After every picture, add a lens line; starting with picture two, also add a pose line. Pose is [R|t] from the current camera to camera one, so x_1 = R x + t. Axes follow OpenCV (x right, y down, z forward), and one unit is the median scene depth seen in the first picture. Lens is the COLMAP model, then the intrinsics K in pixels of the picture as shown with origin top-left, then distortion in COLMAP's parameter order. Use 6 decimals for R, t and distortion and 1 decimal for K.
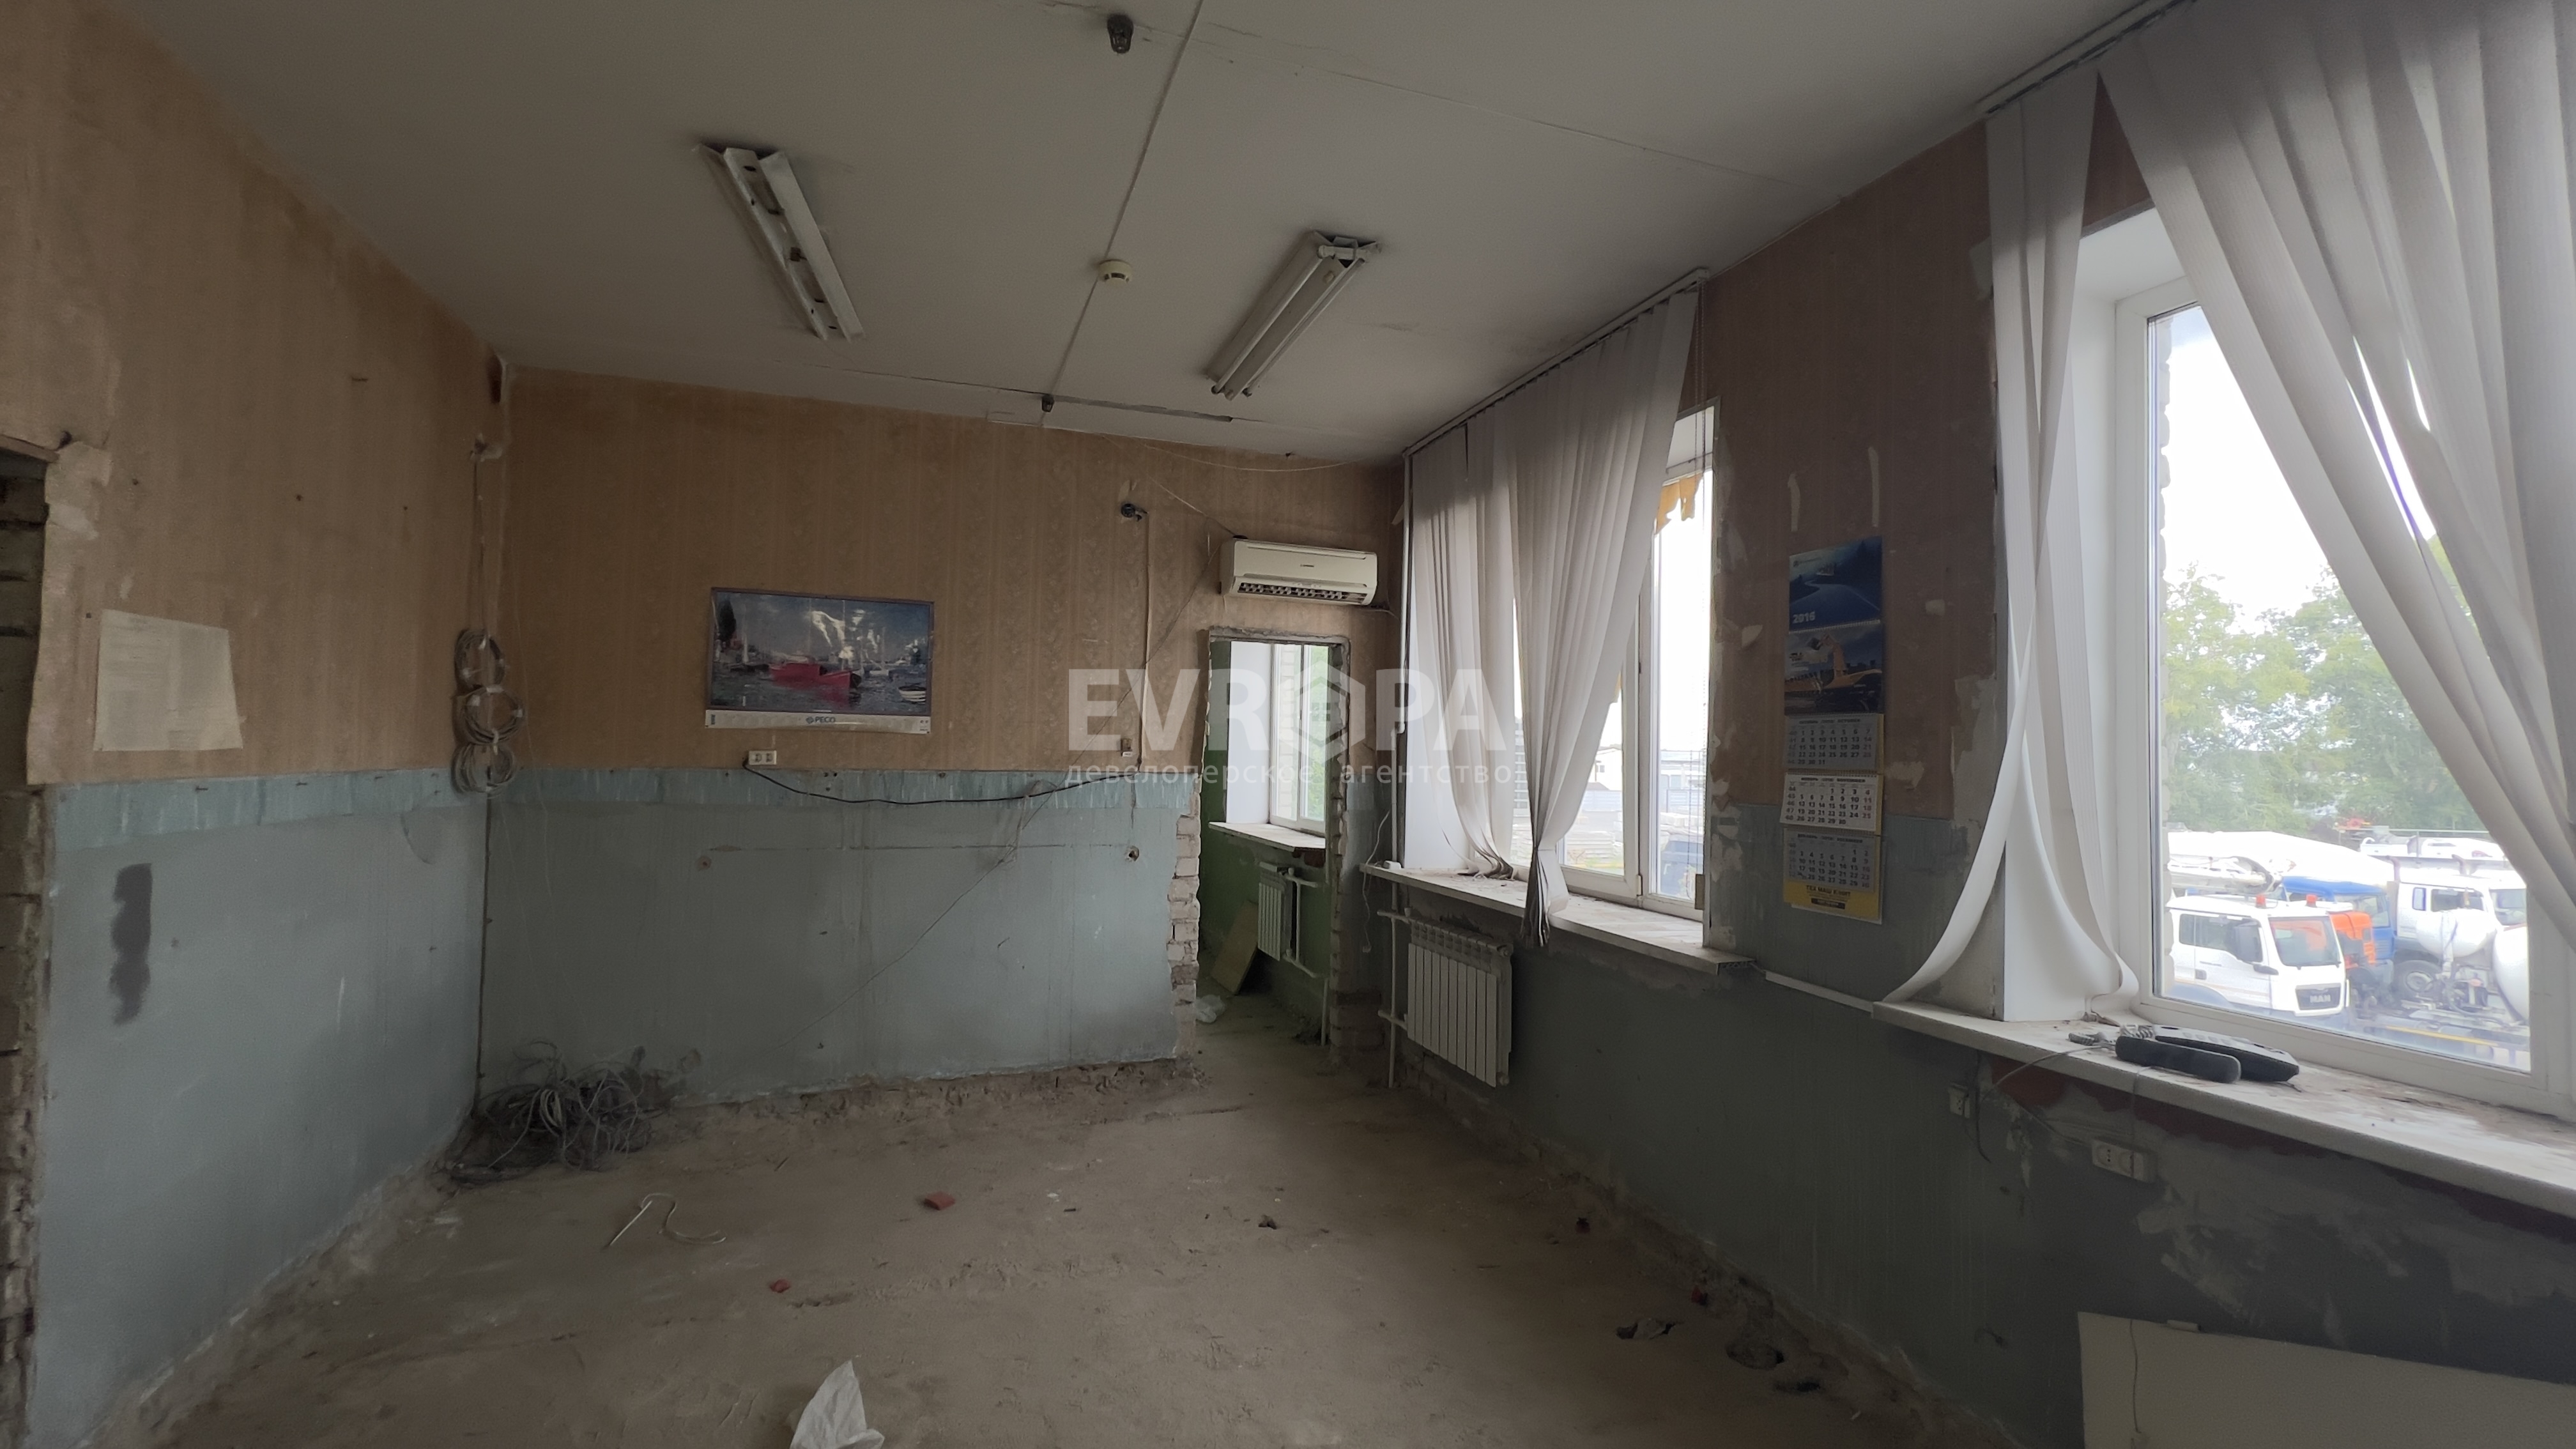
lens RADIAL K [[1044.3, 0, 1277.0], [0, 1044.3, 730.6], [0, 0, 1]] dist [0.002334, 0.000267]
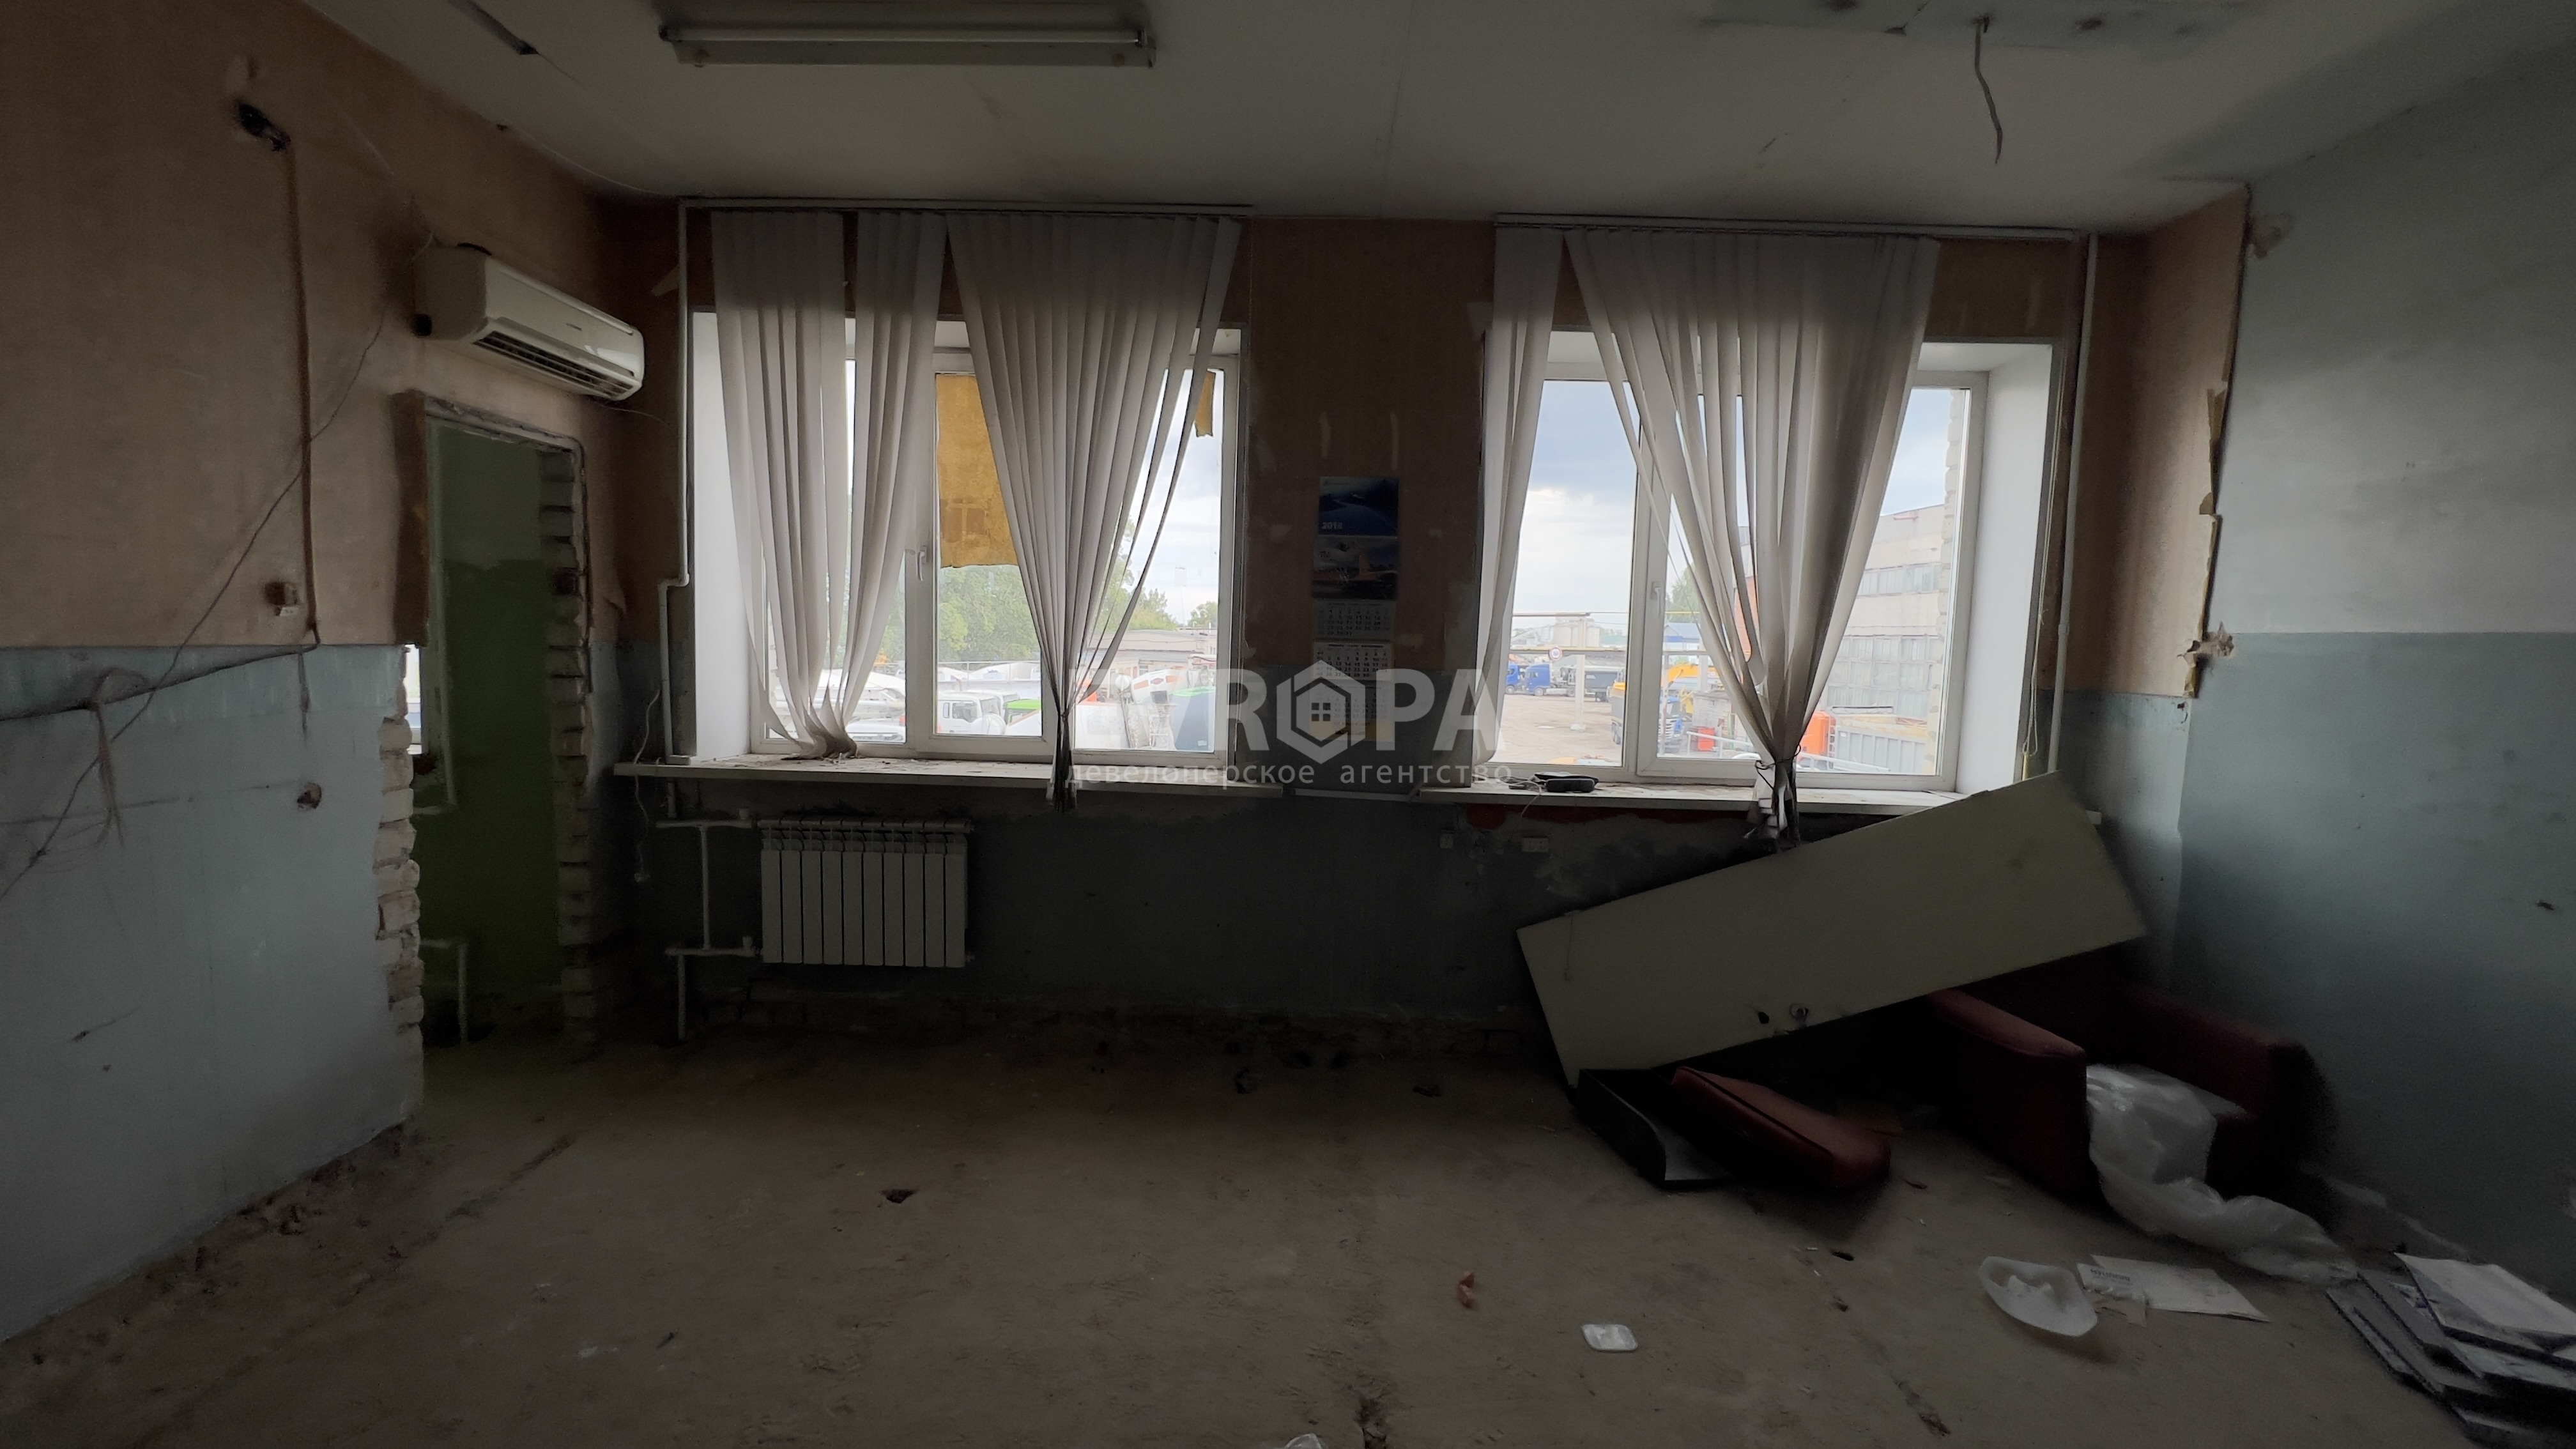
lens RADIAL K [[1044.3, 0, 1277.0], [0, 1044.3, 730.6], [0, 0, 1]] dist [0.002334, 0.000267]
pose [[0.340798, -0.097223, 0.935096, -0.623476], [-0.041347, 0.992126, 0.118222, -0.001533], [-0.939227, -0.078953, 0.334095, 0.459470]]
